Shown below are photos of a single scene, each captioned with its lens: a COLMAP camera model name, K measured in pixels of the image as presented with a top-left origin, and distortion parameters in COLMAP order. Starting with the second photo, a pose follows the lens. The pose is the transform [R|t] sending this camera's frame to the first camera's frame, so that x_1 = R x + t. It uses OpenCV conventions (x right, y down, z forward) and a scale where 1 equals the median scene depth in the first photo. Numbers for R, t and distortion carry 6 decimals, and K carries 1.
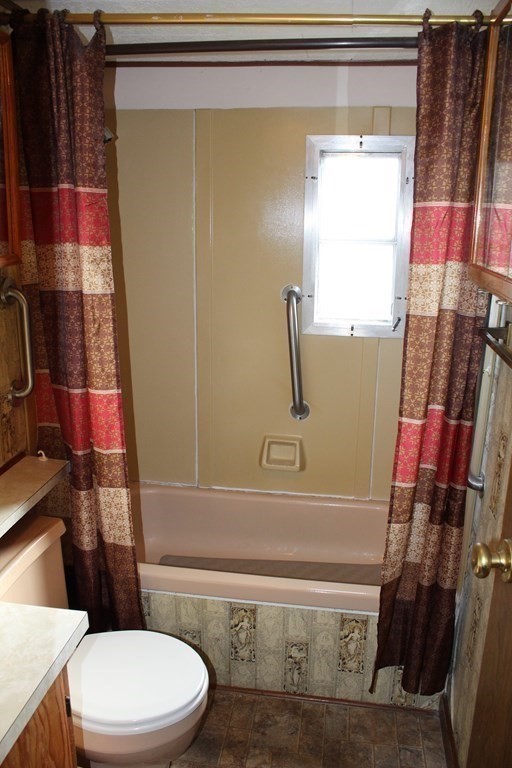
lens RADIAL K [[633.6, 0, 264.9], [0, 633.6, 386.6], [0, 0, 1]] dist [-0.172775, 0.154469]
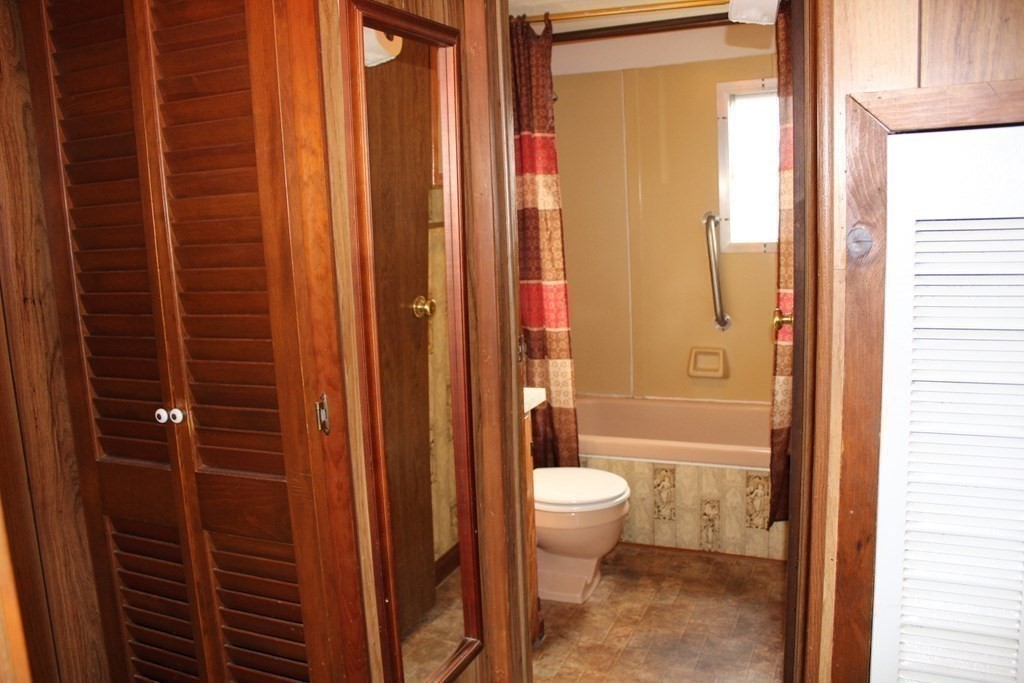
lens RADIAL K [[844.8, 0, 507.0], [0, 844.8, 342.0], [0, 0, 1]] dist [-0.172775, 0.154469]
pose [[0.958788, -0.018846, -0.283498, 0.139326], [-0.008394, 0.995484, -0.094562, 0.275484], [0.284000, 0.093045, 0.954299, -0.660484]]
